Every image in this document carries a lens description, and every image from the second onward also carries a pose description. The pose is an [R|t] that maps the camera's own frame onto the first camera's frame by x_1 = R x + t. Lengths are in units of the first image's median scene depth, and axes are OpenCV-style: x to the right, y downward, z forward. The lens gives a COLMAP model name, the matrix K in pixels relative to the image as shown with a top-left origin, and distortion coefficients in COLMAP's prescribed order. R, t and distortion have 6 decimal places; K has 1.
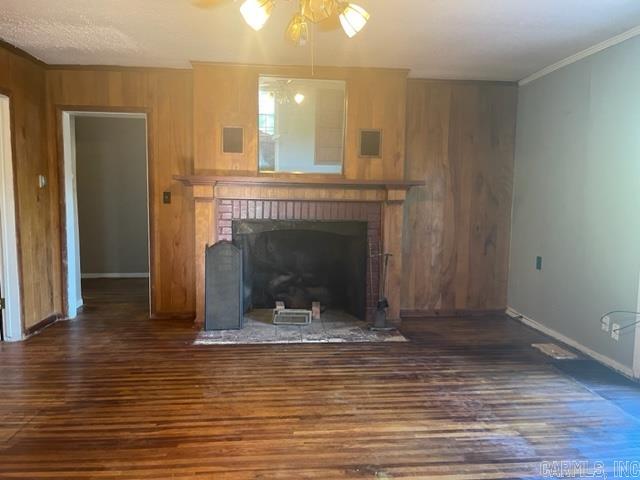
lens RADIAL K [[484.1, 0, 316.1], [0, 484.1, 240.7], [0, 0, 1]] dist [0.055949, -0.058470]
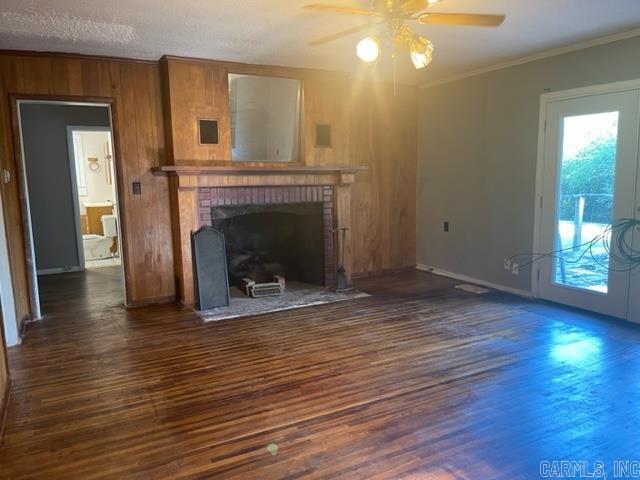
lens RADIAL K [[484.1, 0, 317.7], [0, 484.1, 242.5], [0, 0, 1]] dist [0.055949, -0.058470]
pose [[0.923038, -0.081218, 0.376038, -0.391878], [0.063133, 0.996188, 0.060191, -0.014502], [-0.379494, -0.031818, 0.924647, -0.096339]]
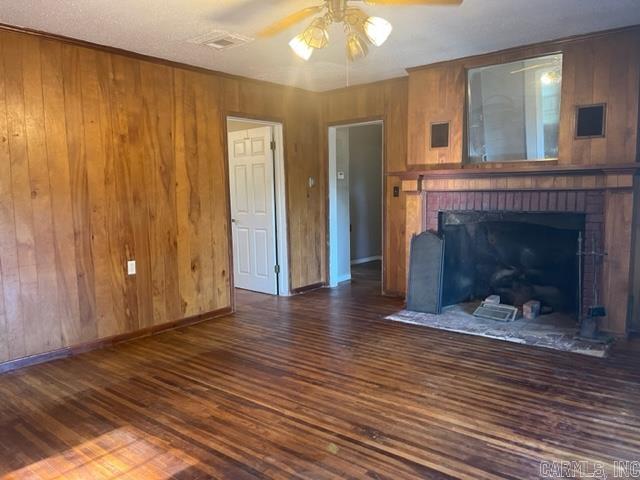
lens RADIAL K [[484.1, 0, 317.4], [0, 484.1, 242.8], [0, 0, 1]] dist [0.055949, -0.058470]
pose [[0.718389, 0.049083, -0.693908, 0.402920], [-0.035220, 0.998795, 0.034186, -0.000872], [0.694750, -0.000119, 0.719252, 0.056118]]
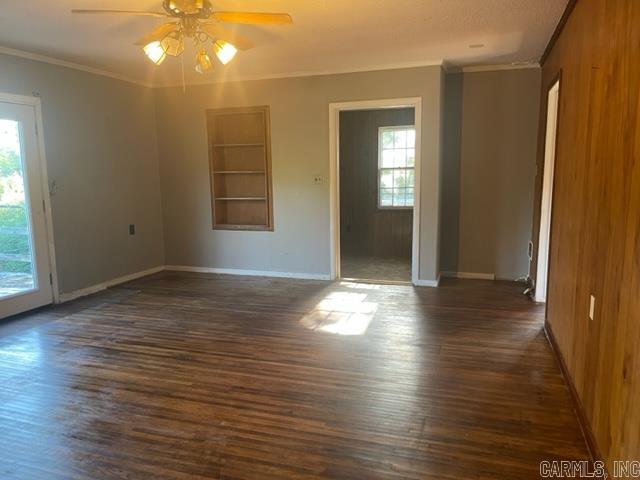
lens RADIAL K [[484.1, 0, 318.4], [0, 484.1, 239.2], [0, 0, 1]] dist [0.055949, -0.058470]
pose [[-0.918825, -0.052384, 0.391174, -0.467784], [0.037834, 0.974896, 0.219422, -0.119882], [-0.392848, 0.216410, -0.893777, 1.121672]]
